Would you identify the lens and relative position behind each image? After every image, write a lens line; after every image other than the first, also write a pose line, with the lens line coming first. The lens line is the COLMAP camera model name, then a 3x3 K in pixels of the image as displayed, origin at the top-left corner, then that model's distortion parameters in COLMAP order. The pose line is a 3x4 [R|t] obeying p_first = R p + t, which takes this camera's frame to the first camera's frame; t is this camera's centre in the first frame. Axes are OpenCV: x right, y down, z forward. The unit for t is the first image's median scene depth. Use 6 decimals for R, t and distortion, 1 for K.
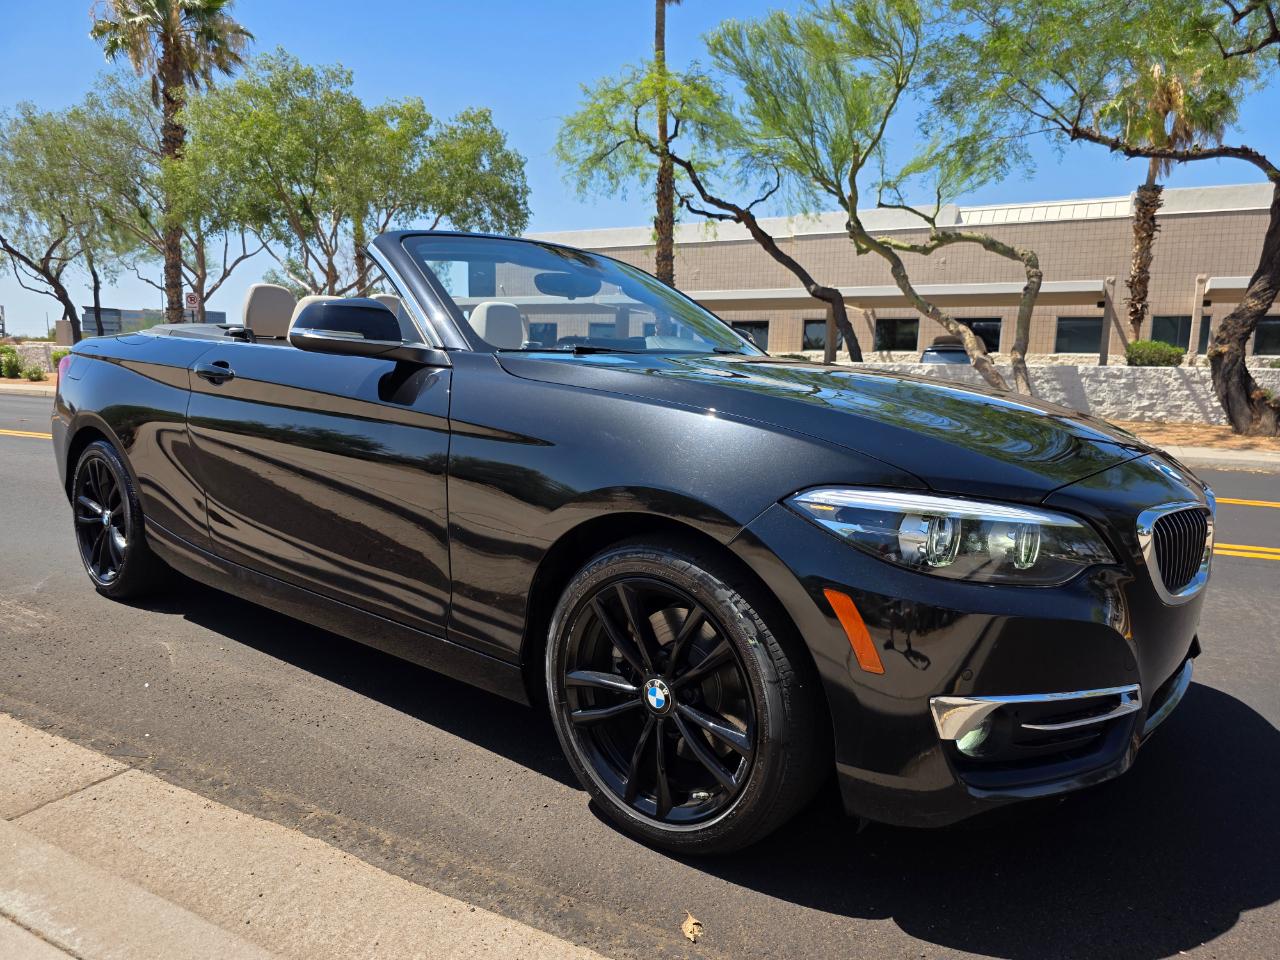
lens RADIAL K [[873.7, 0, 643.9], [0, 873.7, 481.2], [0, 0, 1]] dist [0.040065, -0.034654]
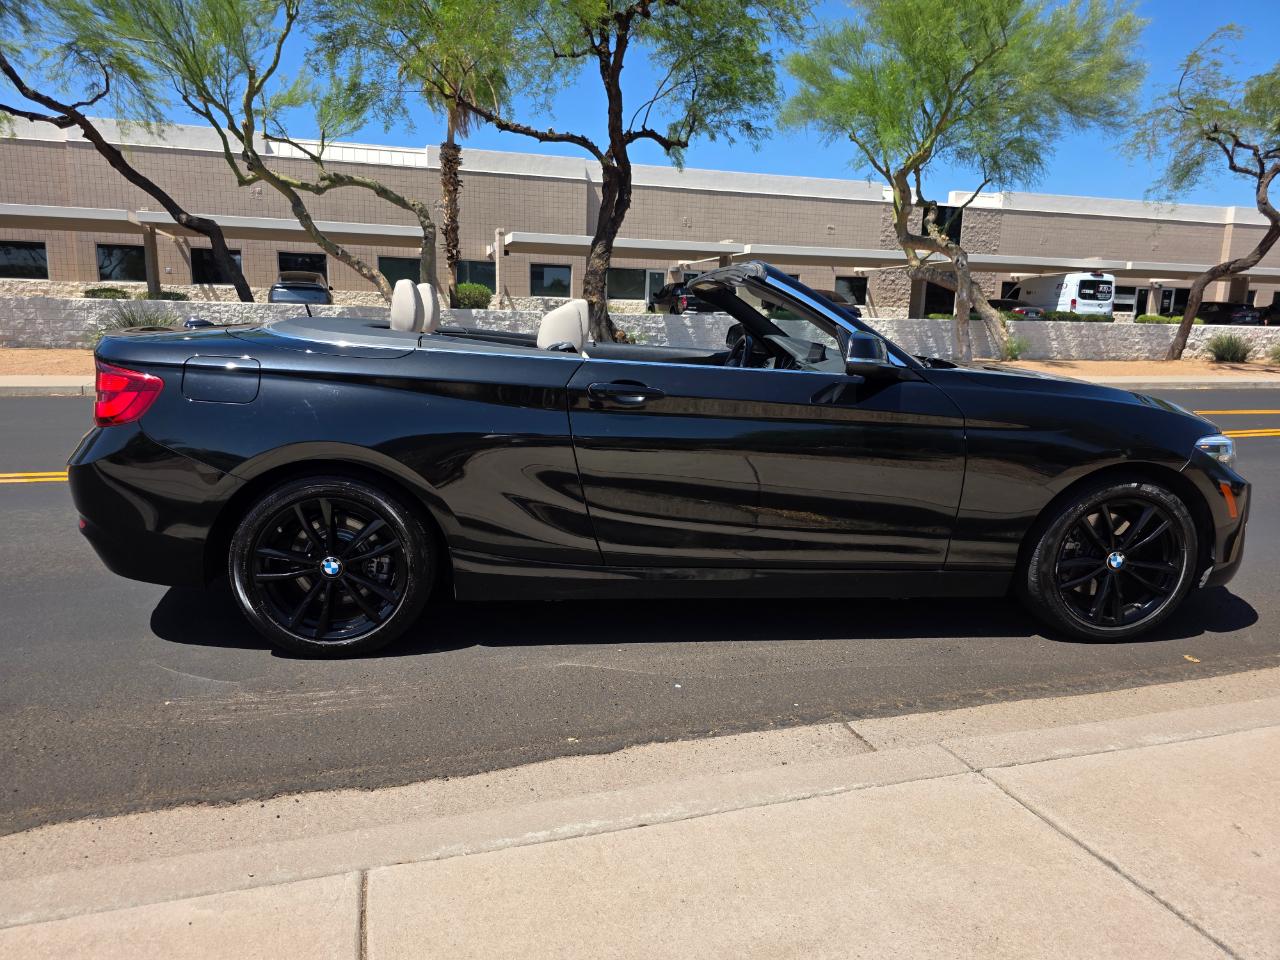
lens RADIAL K [[877.6, 0, 638.5], [0, 877.6, 476.1], [0, 0, 1]] dist [0.041055, -0.039855]
pose [[0.692246, -0.136434, 0.708647, -0.187628], [0.084462, 0.990535, 0.108199, -0.020586], [-0.716702, -0.015046, 0.697217, 0.040782]]
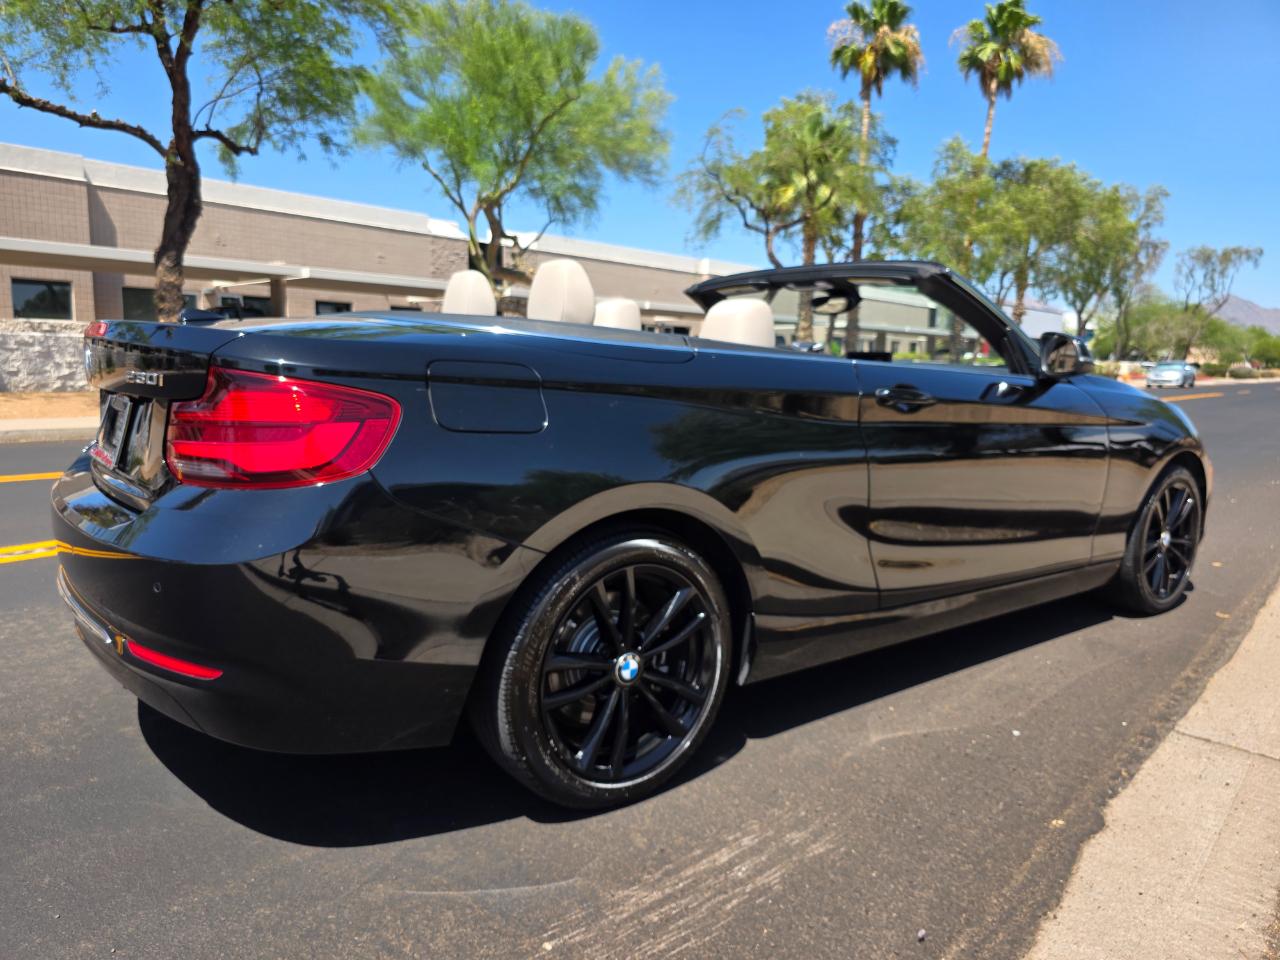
lens RADIAL K [[881.5, 0, 642.2], [0, 881.5, 475.8], [0, 0, 1]] dist [0.004111, -0.004686]
pose [[0.221033, -0.144795, 0.964458, -0.215403], [0.104866, 0.986713, 0.124103, -0.028249], [-0.969612, 0.073708, 0.233280, 0.162706]]
